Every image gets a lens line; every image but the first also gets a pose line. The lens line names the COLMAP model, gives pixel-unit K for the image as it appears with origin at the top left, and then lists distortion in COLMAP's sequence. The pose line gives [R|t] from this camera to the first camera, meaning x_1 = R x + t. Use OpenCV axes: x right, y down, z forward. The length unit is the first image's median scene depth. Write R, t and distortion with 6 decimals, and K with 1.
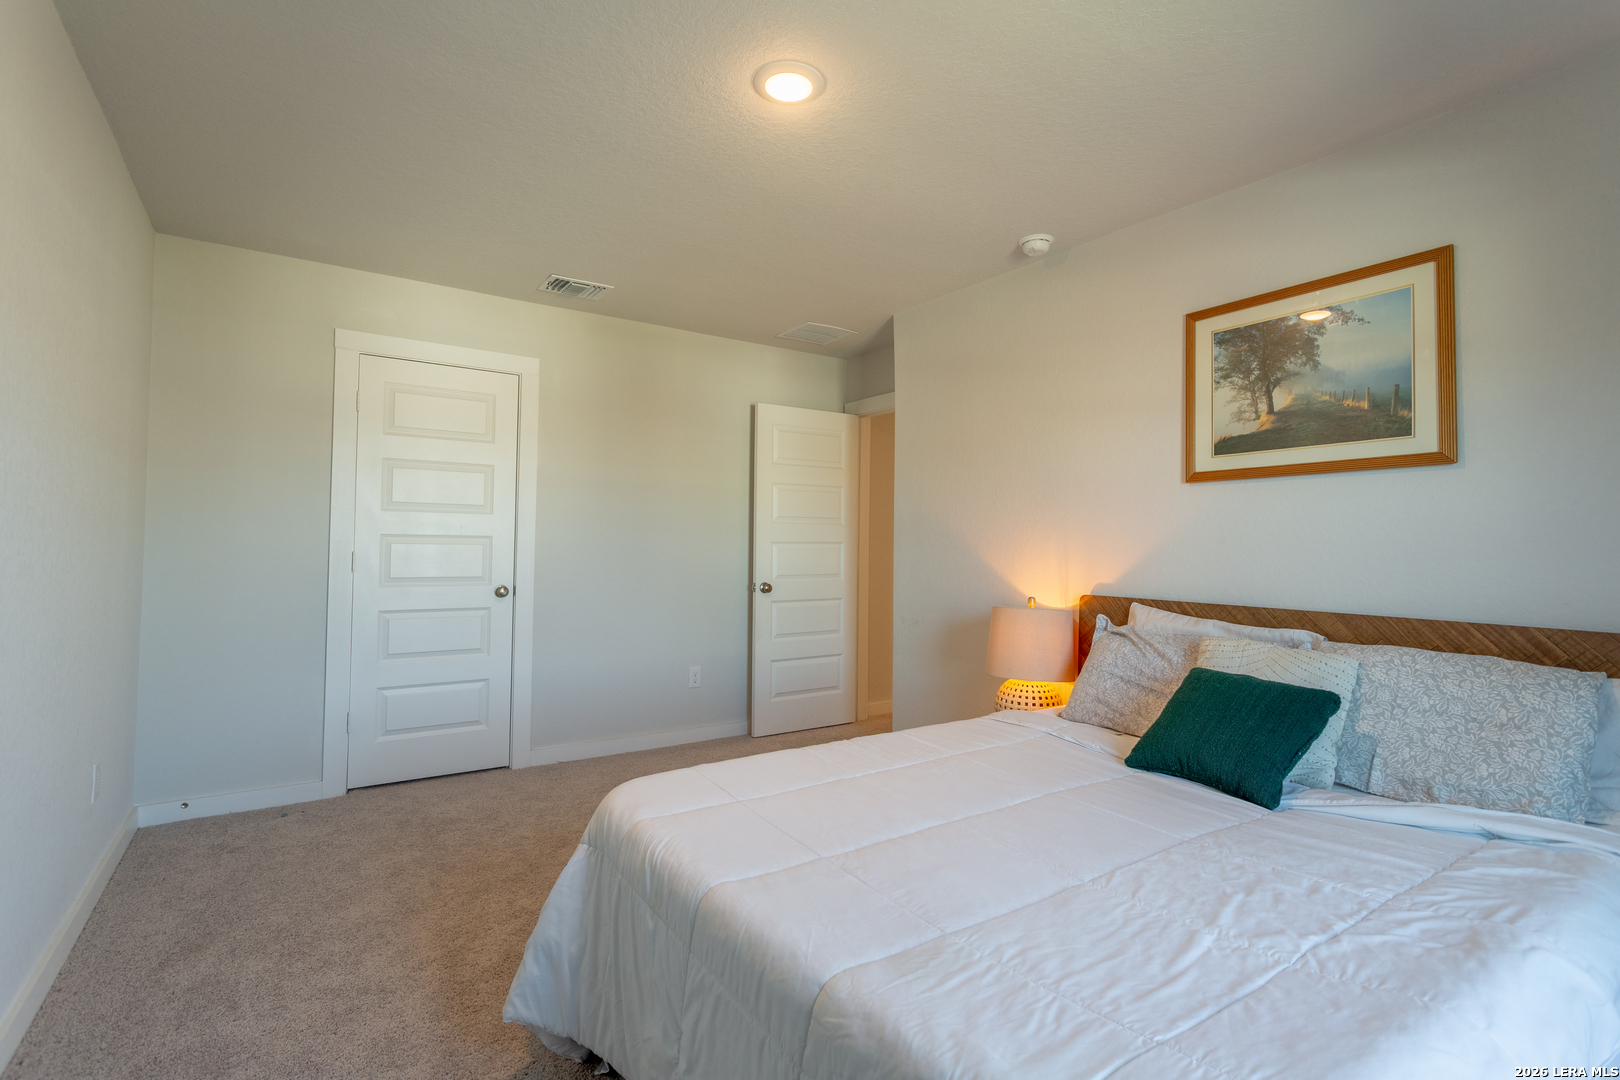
lens RADIAL K [[760.5, 0, 809.1], [0, 760.5, 538.9], [0, 0, 1]] dist [0.003277, 0.001035]
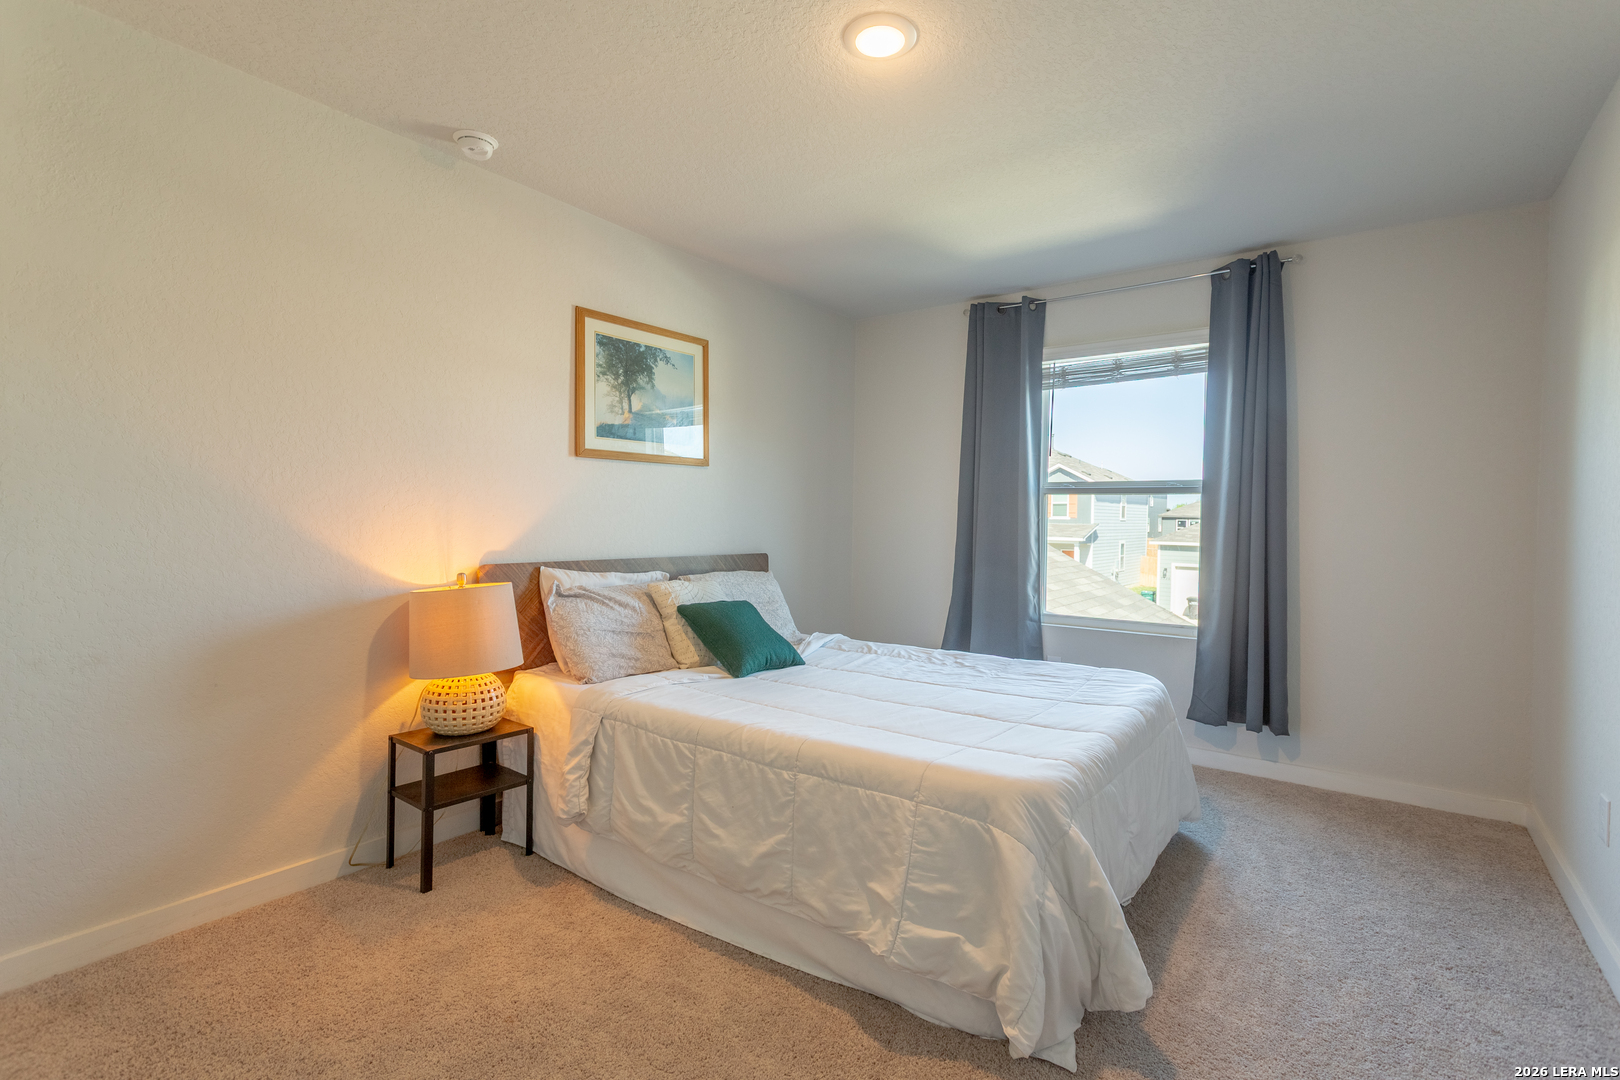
lens RADIAL K [[760.5, 0, 809.7], [0, 760.5, 535.6], [0, 0, 1]] dist [0.003277, 0.001035]
pose [[-0.328528, -0.040940, 0.943607, -0.734514], [-0.025914, 0.999075, 0.034325, -0.003355], [-0.944139, -0.013176, -0.329284, 1.101771]]
